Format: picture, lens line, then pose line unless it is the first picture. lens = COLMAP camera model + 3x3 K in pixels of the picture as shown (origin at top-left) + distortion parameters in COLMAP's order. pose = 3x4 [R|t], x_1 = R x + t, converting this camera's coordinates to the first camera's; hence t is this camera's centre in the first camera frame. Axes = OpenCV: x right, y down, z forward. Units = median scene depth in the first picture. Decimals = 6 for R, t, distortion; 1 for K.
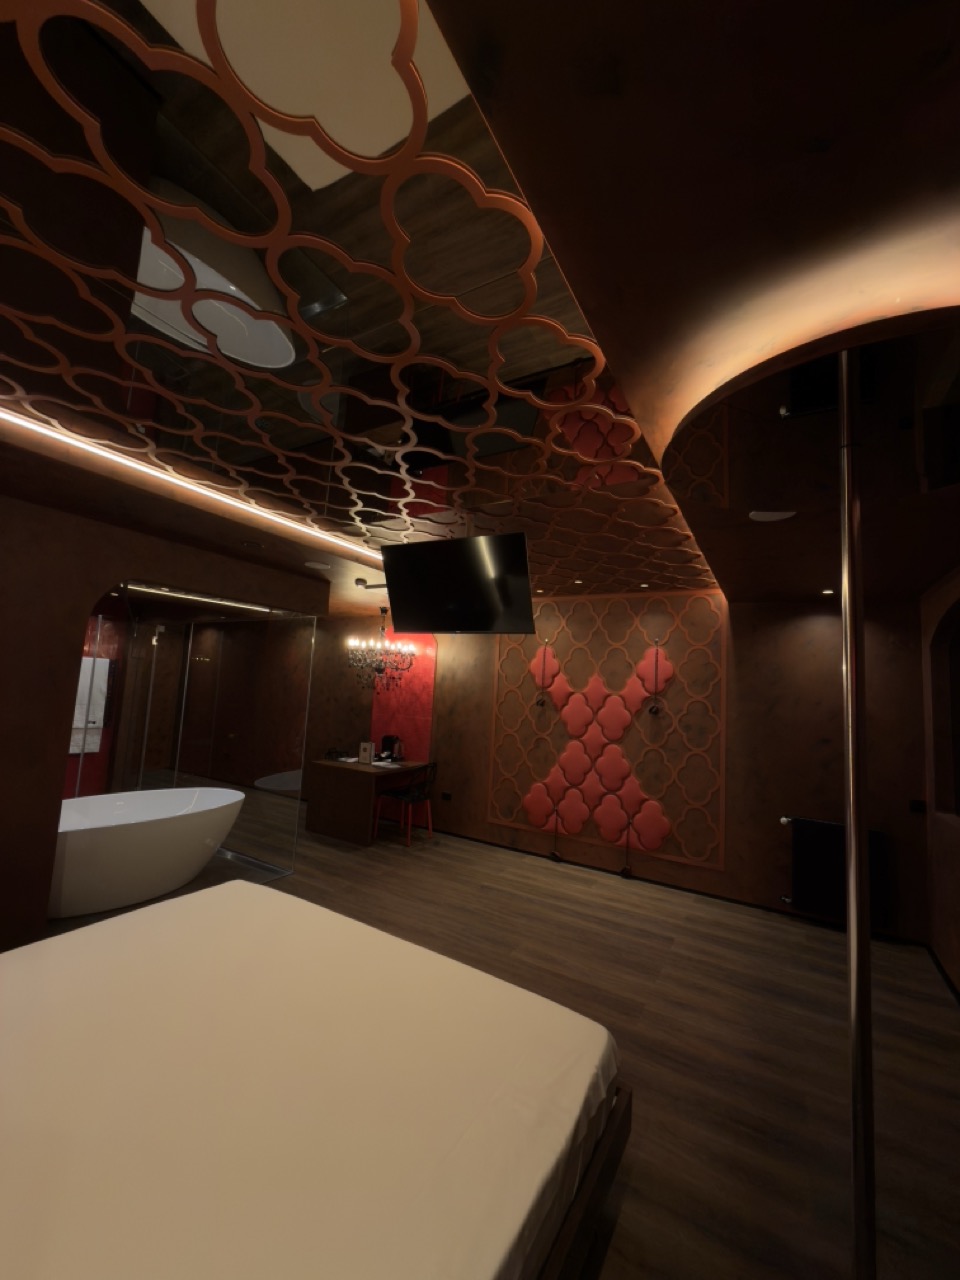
lens RADIAL K [[510.2, 0, 480.2], [0, 510.2, 638.6], [0, 0, 1]] dist [-0.000279, -0.000058]
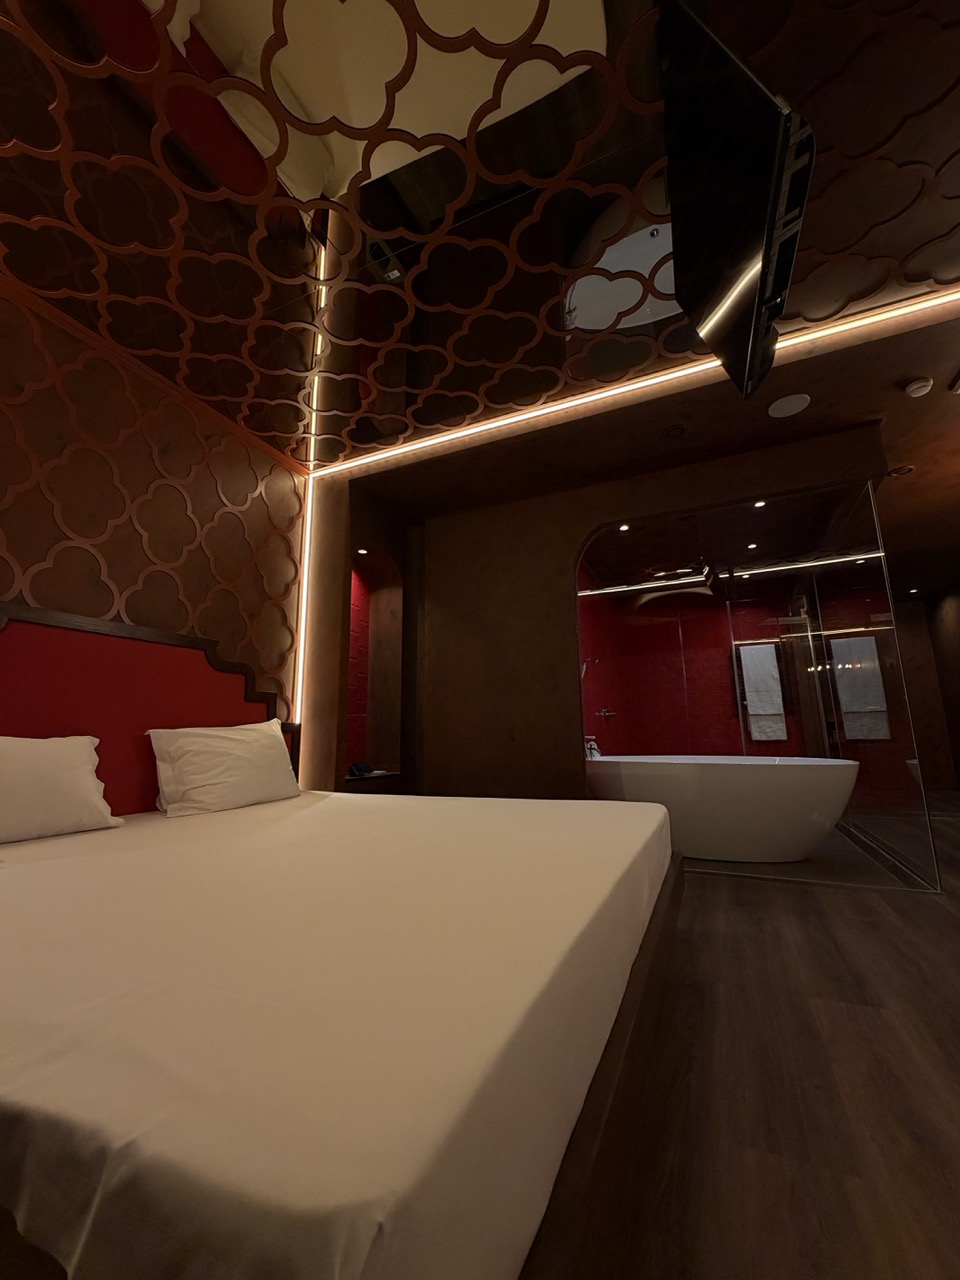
lens RADIAL K [[509.1, 0, 478.7], [0, 509.1, 635.6], [0, 0, 1]] dist [-0.001023, 0.000165]
pose [[0.104176, -0.245474, -0.963789, 0.187427], [0.119690, 0.965114, -0.232874, 0.223283], [0.987331, -0.091096, 0.129923, 0.390418]]
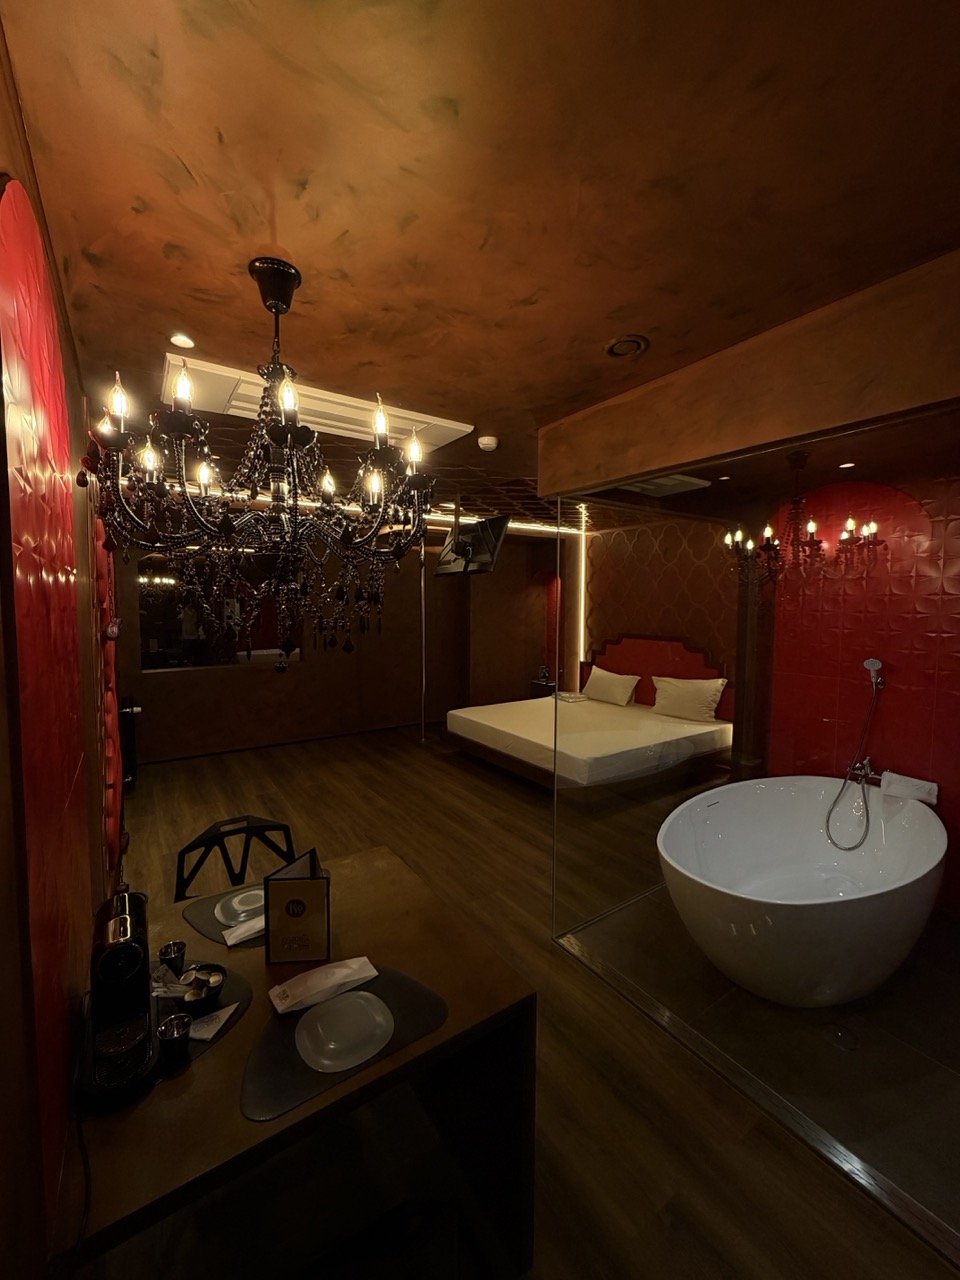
lens RADIAL K [[509.1, 0, 478.7], [0, 509.1, 635.6], [0, 0, 1]] dist [-0.001023, 0.000165]
pose [[-0.903886, -0.085531, 0.419136, -0.458202], [-0.095190, 0.995457, -0.002144, 0.104237], [-0.417048, -0.041836, -0.907921, 1.437559]]
